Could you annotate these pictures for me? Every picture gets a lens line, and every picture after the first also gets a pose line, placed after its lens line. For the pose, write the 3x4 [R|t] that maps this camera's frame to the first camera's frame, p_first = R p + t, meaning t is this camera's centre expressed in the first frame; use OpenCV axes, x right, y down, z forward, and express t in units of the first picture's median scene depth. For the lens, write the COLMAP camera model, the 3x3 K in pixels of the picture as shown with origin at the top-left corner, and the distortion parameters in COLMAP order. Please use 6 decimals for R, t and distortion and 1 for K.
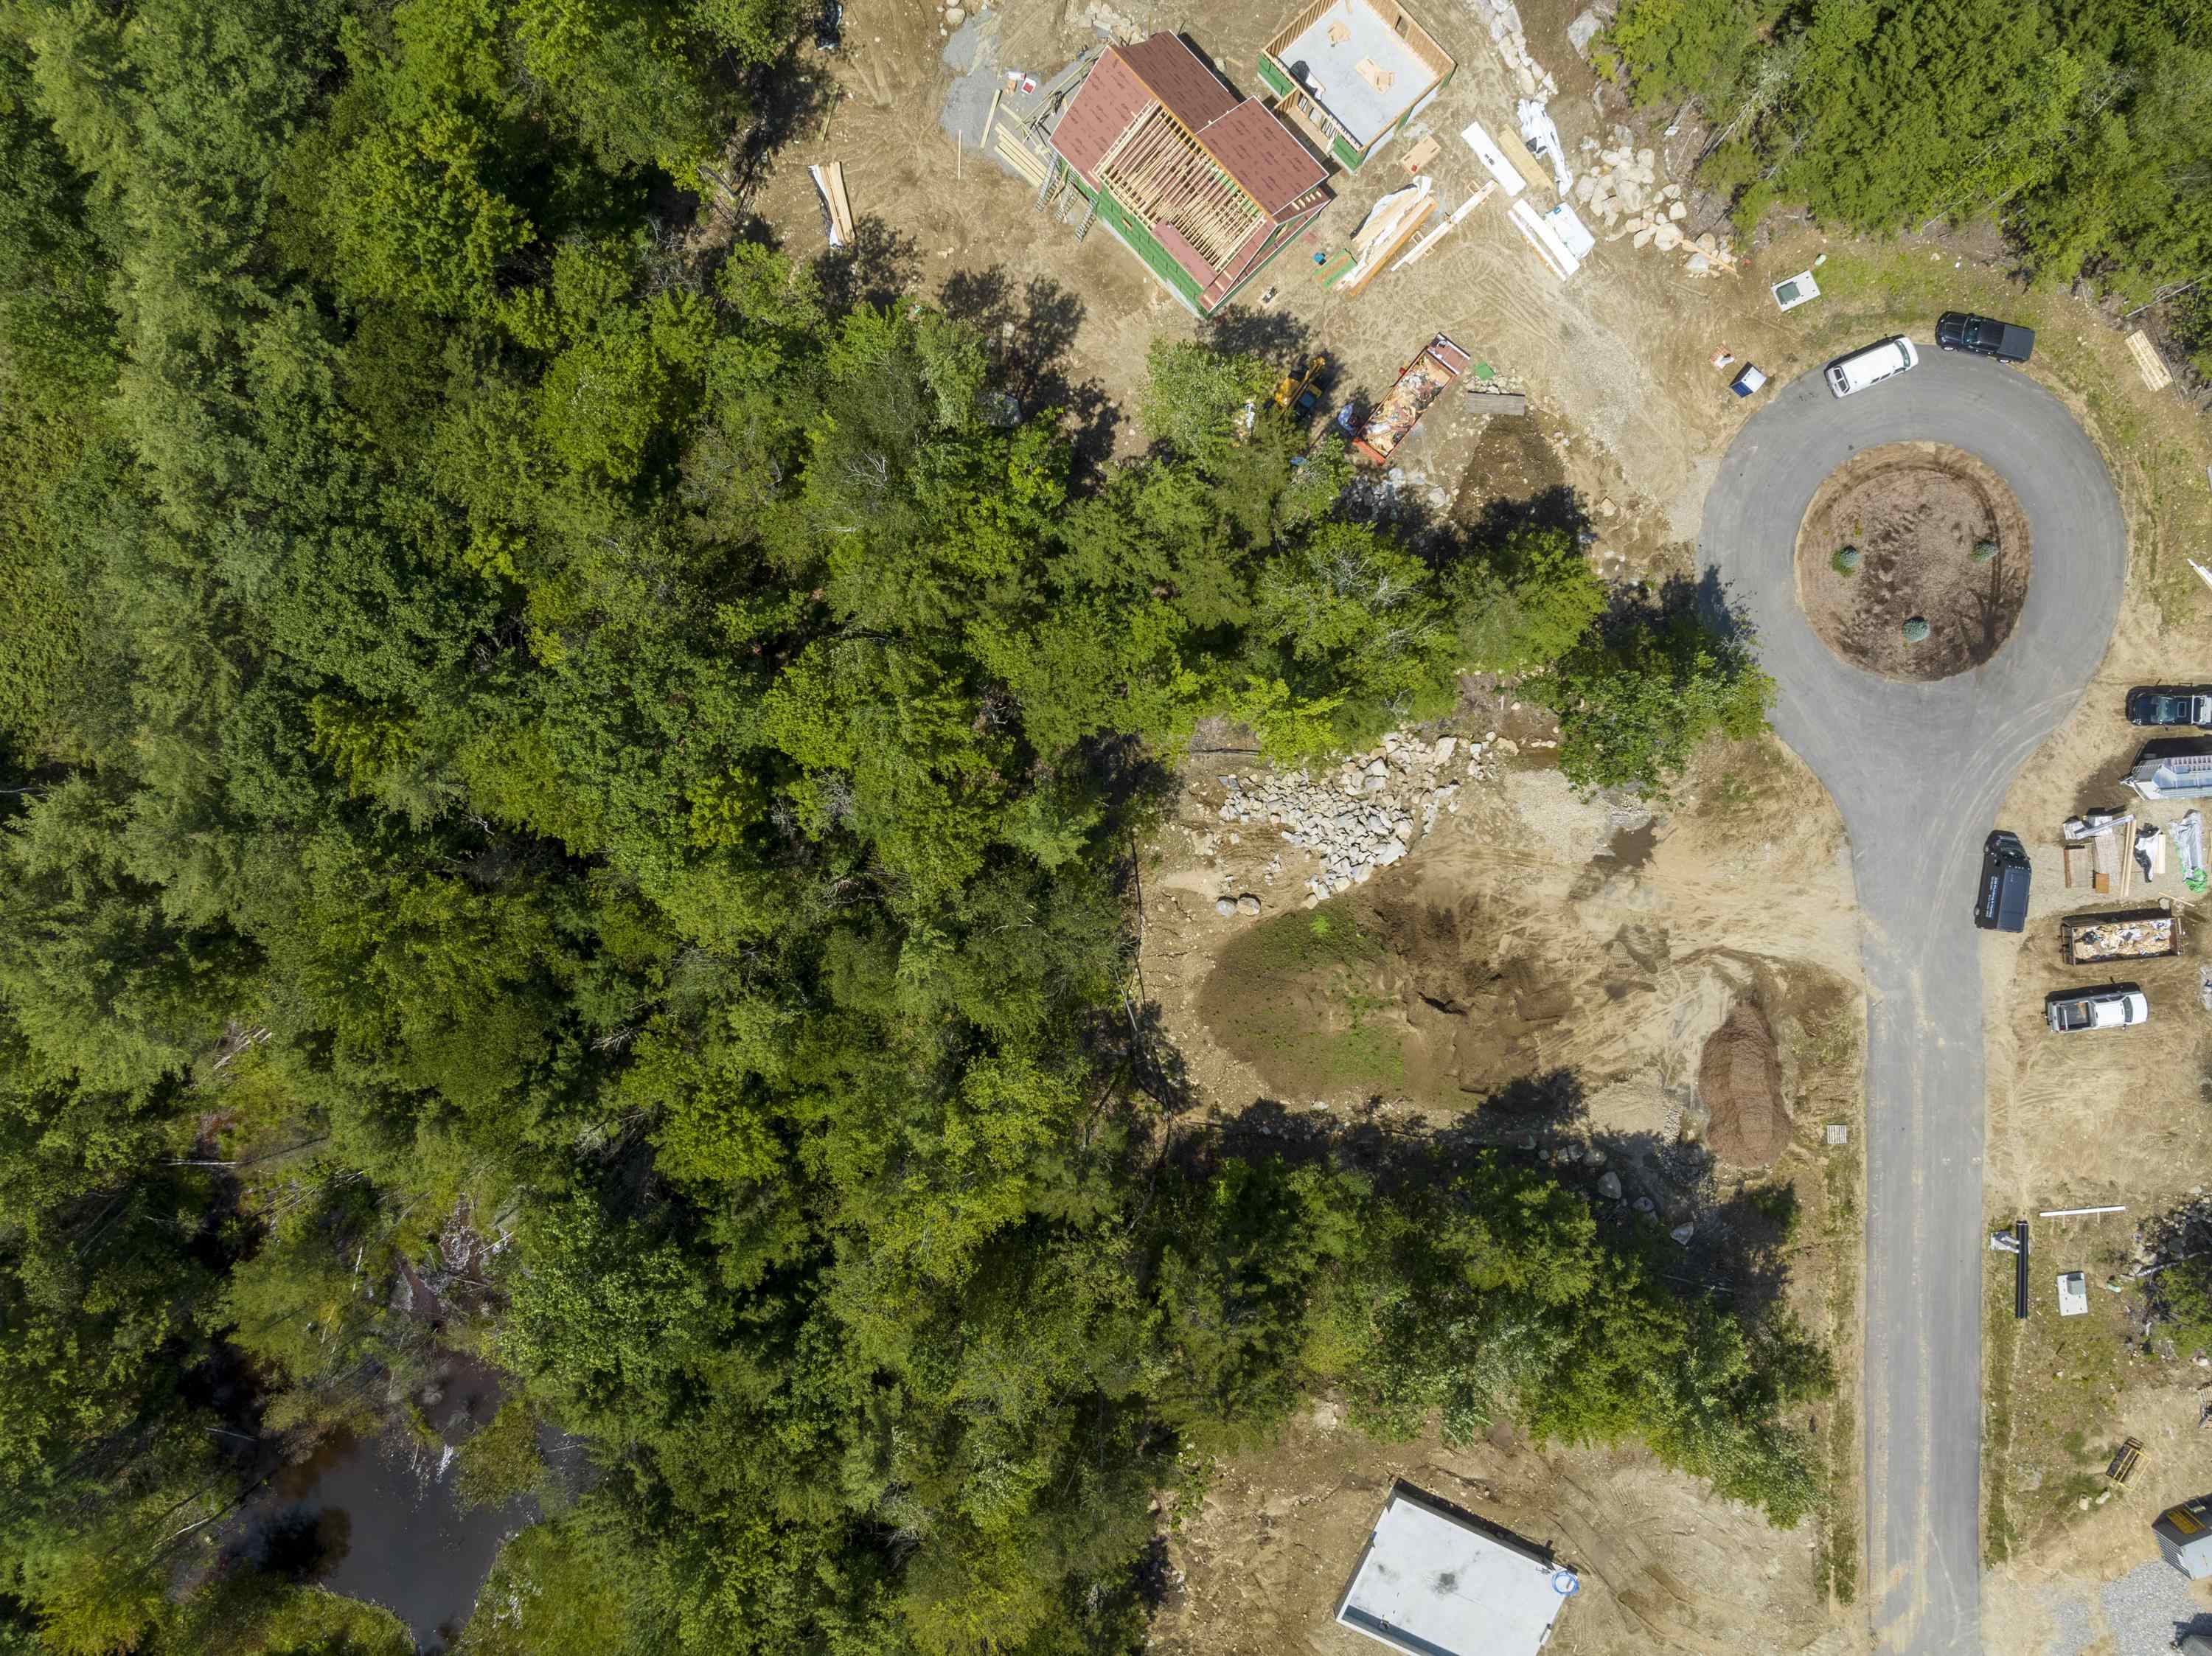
lens RADIAL K [[1581.1, 0, 1105.5], [0, 1581.1, 870.2], [0, 0, 1]] dist [-0.061106, 0.029095]
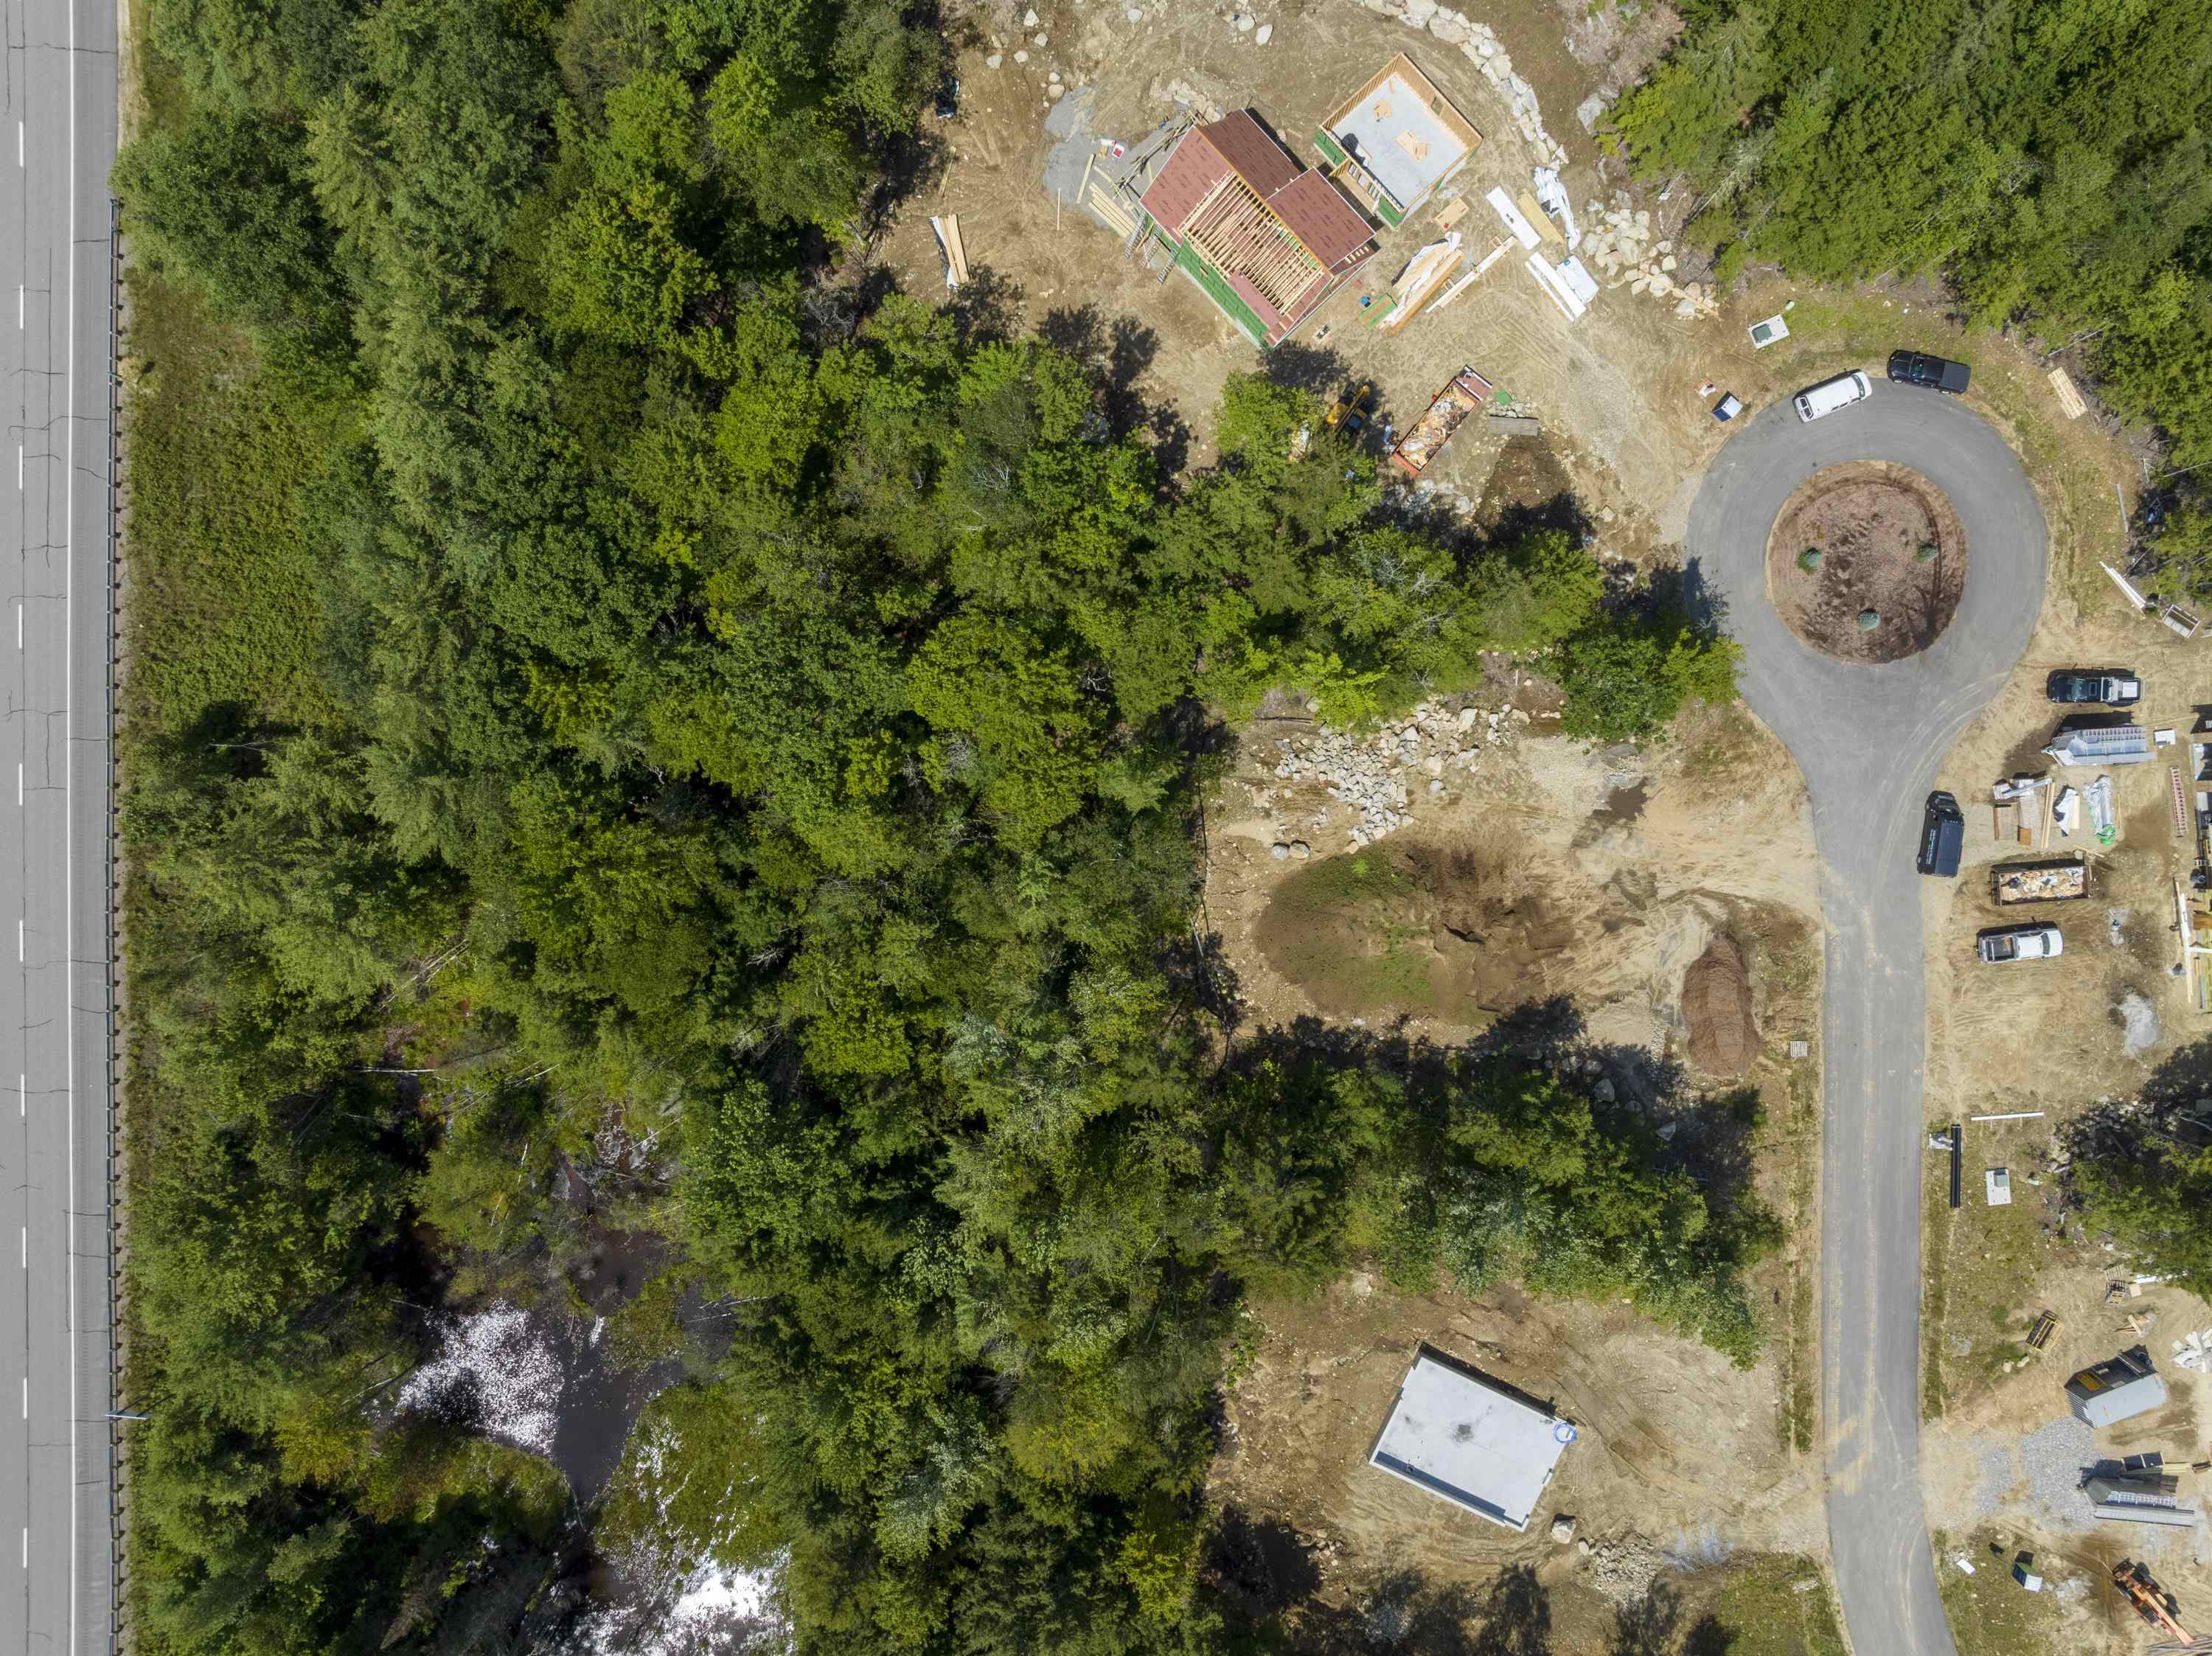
lens RADIAL K [[1567.2, 0, 1109.3], [0, 1567.2, 869.8], [0, 0, 1]] dist [-0.049632, 0.003025]
pose [[0.999959, 0.007965, -0.004339, -0.047576], [-0.007950, 0.999962, 0.003503, 0.035318], [0.004366, -0.003468, 0.999984, -0.174194]]
